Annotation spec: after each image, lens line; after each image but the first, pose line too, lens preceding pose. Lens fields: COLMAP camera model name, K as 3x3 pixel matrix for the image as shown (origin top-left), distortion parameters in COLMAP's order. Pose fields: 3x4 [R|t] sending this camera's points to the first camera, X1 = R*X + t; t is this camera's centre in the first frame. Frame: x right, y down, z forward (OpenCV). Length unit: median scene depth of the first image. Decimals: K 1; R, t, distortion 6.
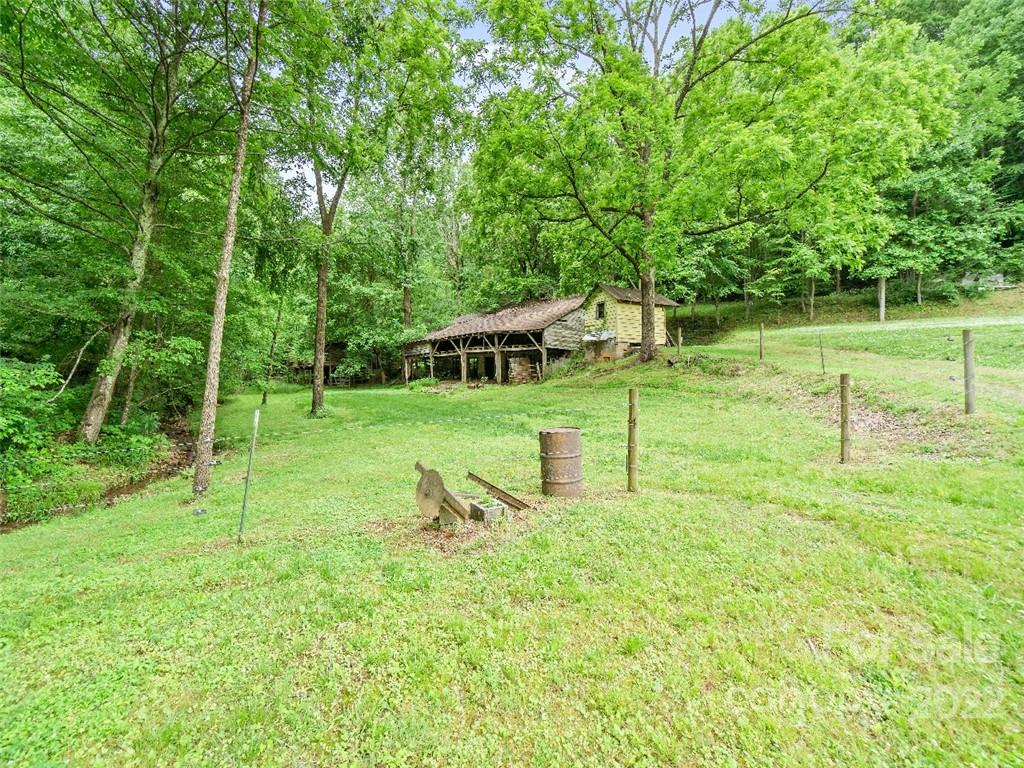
lens RADIAL K [[446.5, 0, 513.0], [0, 446.5, 381.7], [0, 0, 1]] dist [0.000651, 0.000021]
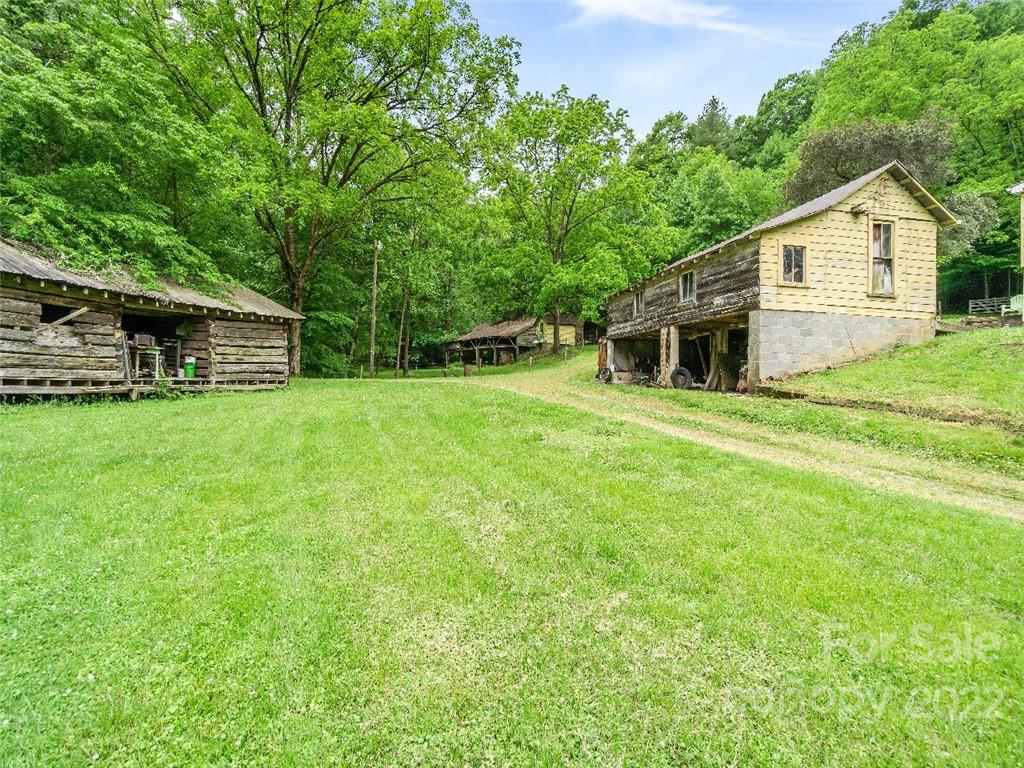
lens RADIAL K [[446.5, 0, 510.9], [0, 446.5, 381.6], [0, 0, 1]] dist [0.000651, 0.000021]
pose [[0.994546, 0.010876, -0.103732, 0.209354], [-0.009341, 0.999840, 0.015273, 0.039825], [0.103882, -0.014221, 0.994488, -0.757770]]
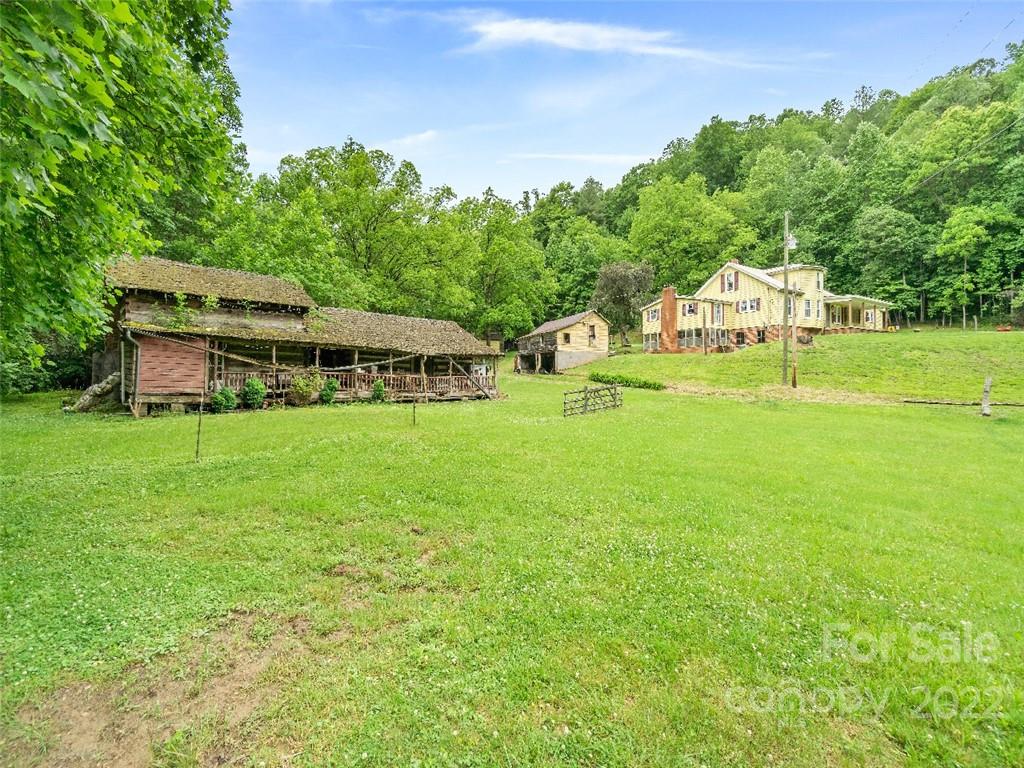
lens RADIAL K [[446.5, 0, 512.0], [0, 446.5, 381.0], [0, 0, 1]] dist [0.000651, 0.000021]
pose [[0.996504, -0.007035, 0.083251, 0.126344], [0.005887, 0.999884, 0.014036, 0.054845], [-0.083341, -0.013497, 0.996430, -1.687117]]
